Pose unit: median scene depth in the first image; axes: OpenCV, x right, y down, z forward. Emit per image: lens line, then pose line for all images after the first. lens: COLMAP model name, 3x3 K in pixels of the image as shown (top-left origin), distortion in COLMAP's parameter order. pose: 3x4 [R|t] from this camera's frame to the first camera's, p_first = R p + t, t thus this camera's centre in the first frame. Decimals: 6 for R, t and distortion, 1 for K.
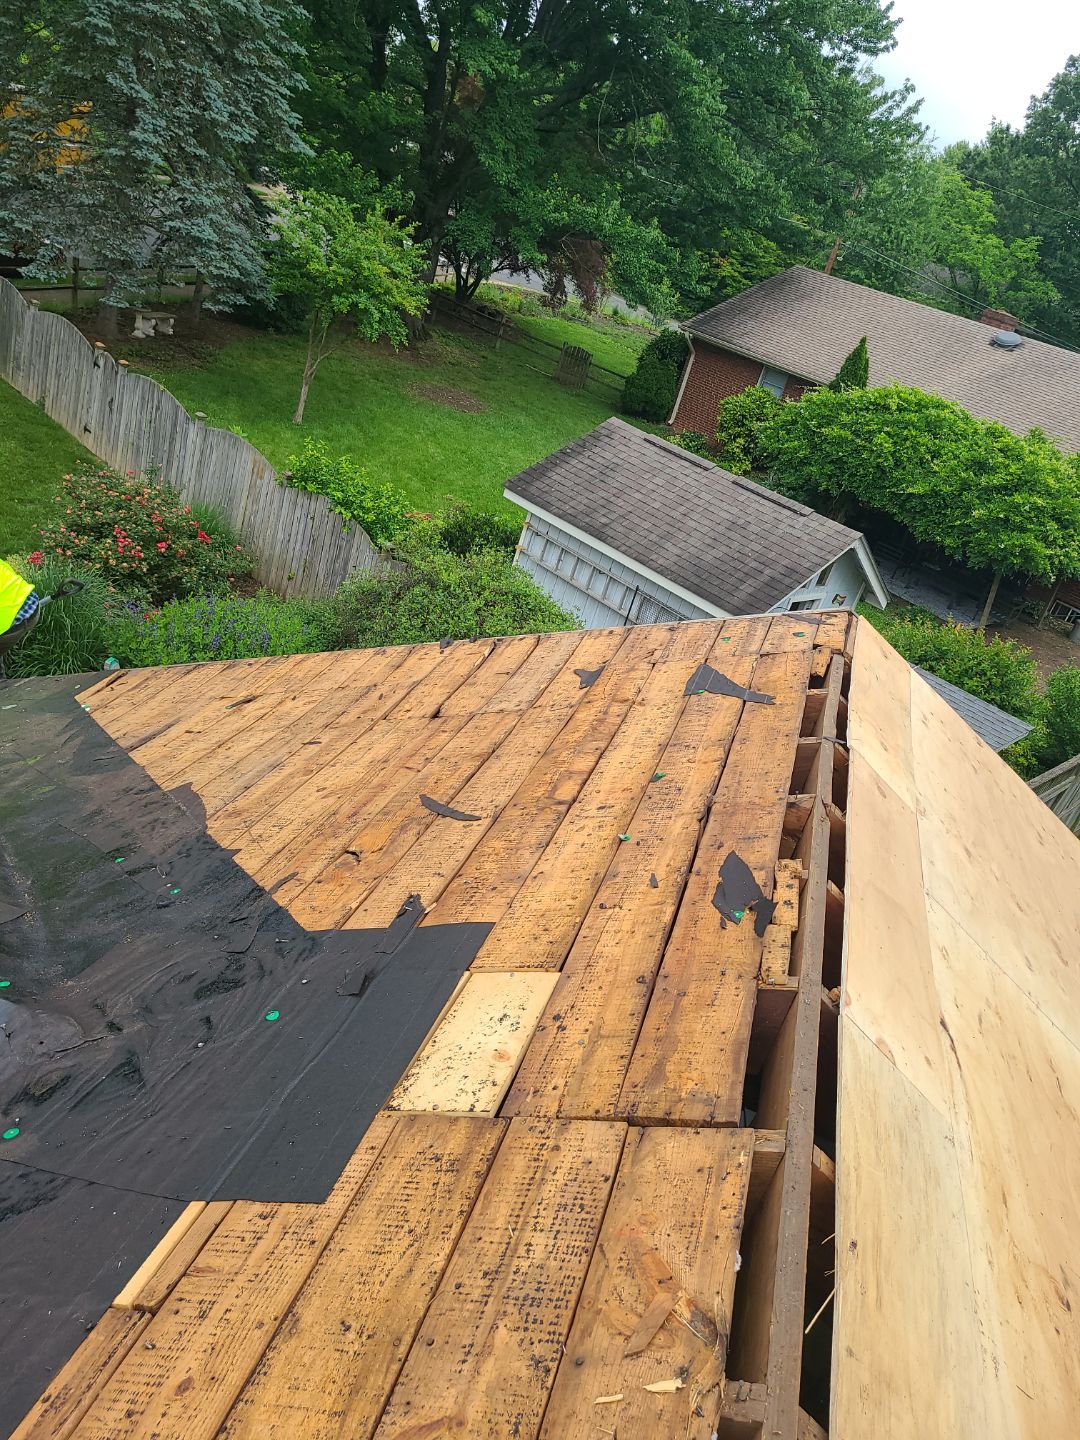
lens RADIAL K [[1071.8, 0, 551.9], [0, 1071.8, 688.1], [0, 0, 1]] dist [0.065598, -0.040219]
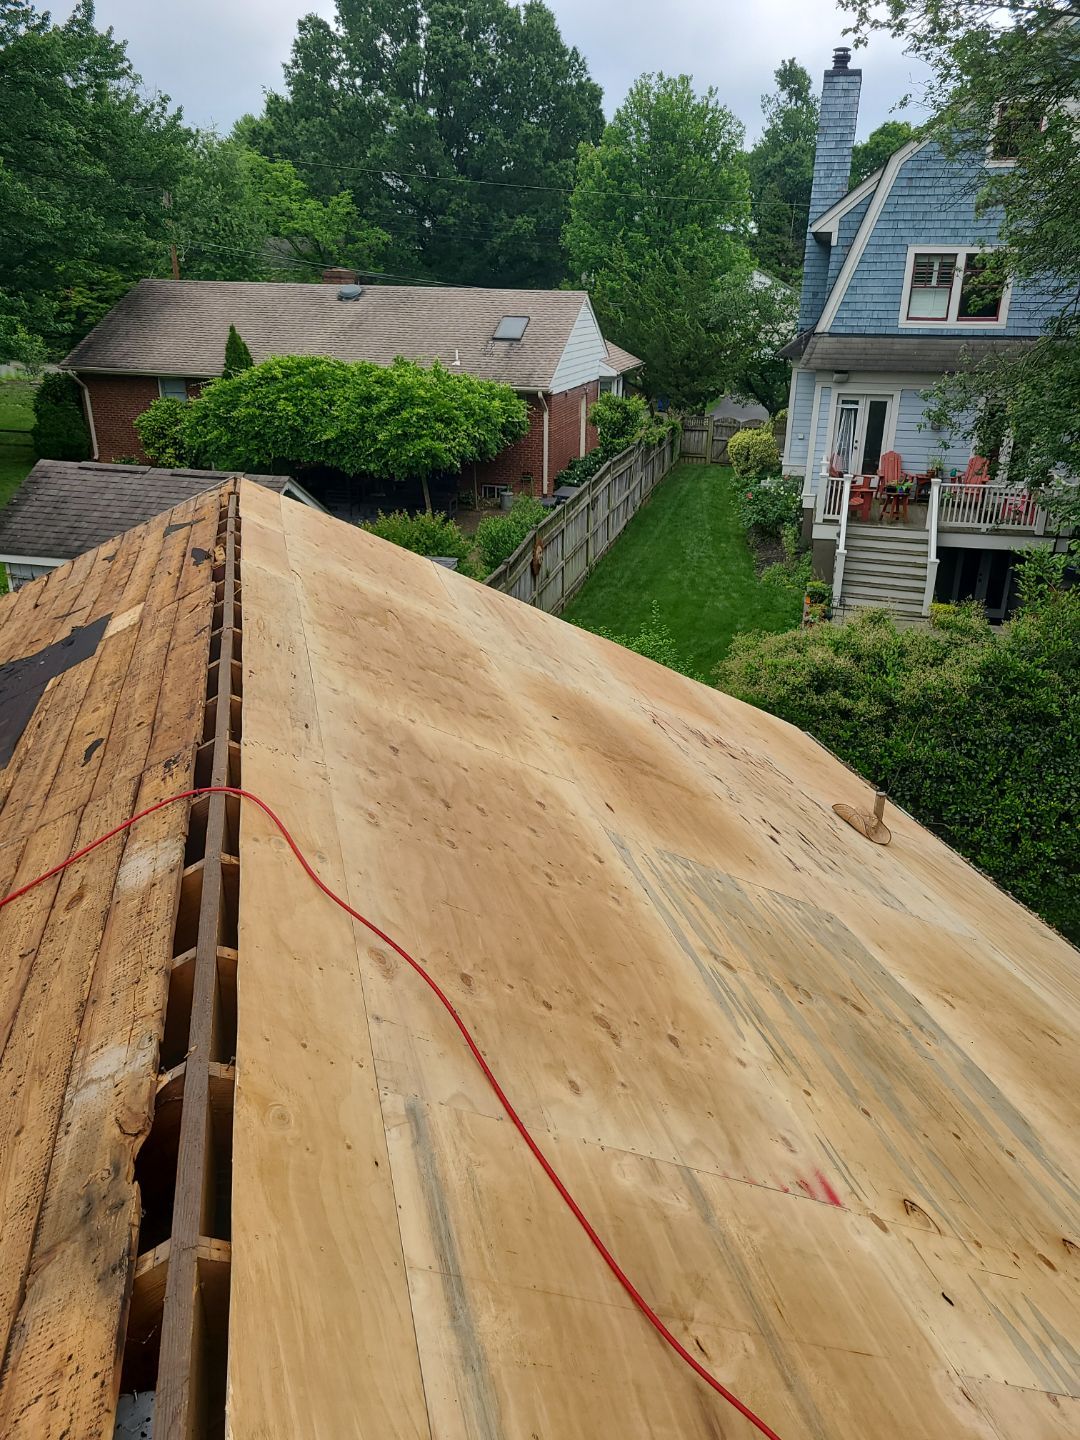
lens RADIAL K [[1071.8, 0, 556.6], [0, 1071.8, 701.5], [0, 0, 1]] dist [0.065598, -0.040219]
pose [[0.821330, -0.432307, 0.372193, -0.023731], [0.423987, 0.899120, 0.108713, 0.057576], [-0.381644, 0.068516, 0.921767, -0.167784]]
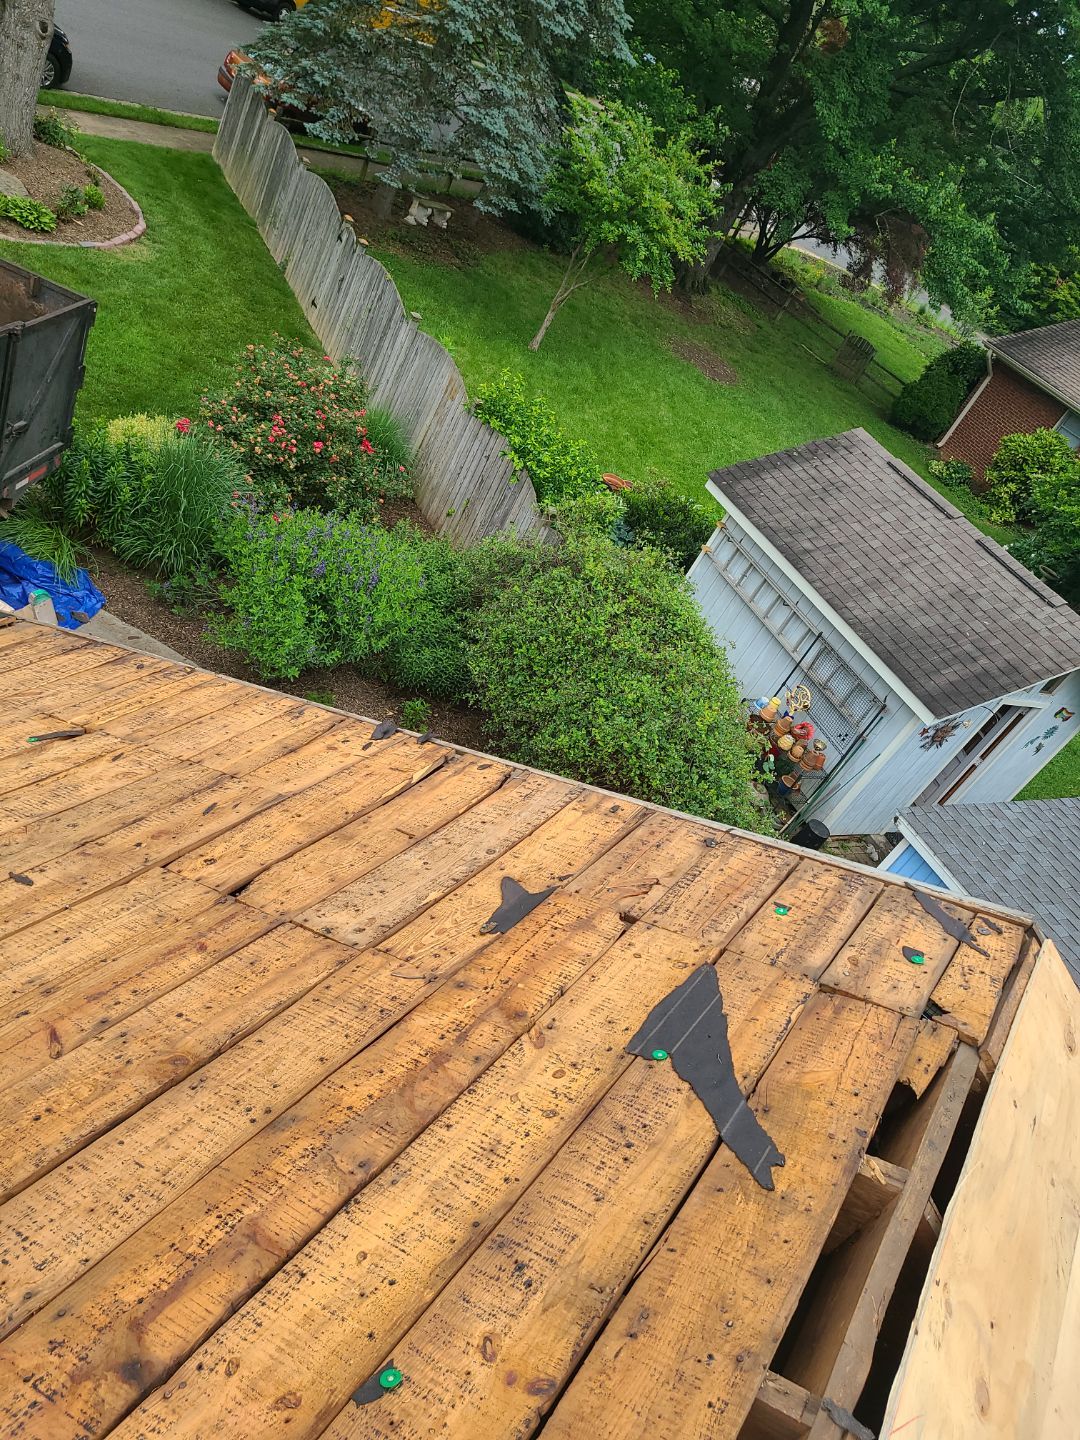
lens RADIAL K [[1071.8, 0, 543.3], [0, 1071.8, 698.2], [0, 0, 1]] dist [0.065598, -0.040219]
pose [[0.941514, 0.292133, -0.167957, 0.019459], [-0.283675, 0.956148, 0.072869, -0.027872], [0.181879, -0.020962, 0.983097, 0.078388]]
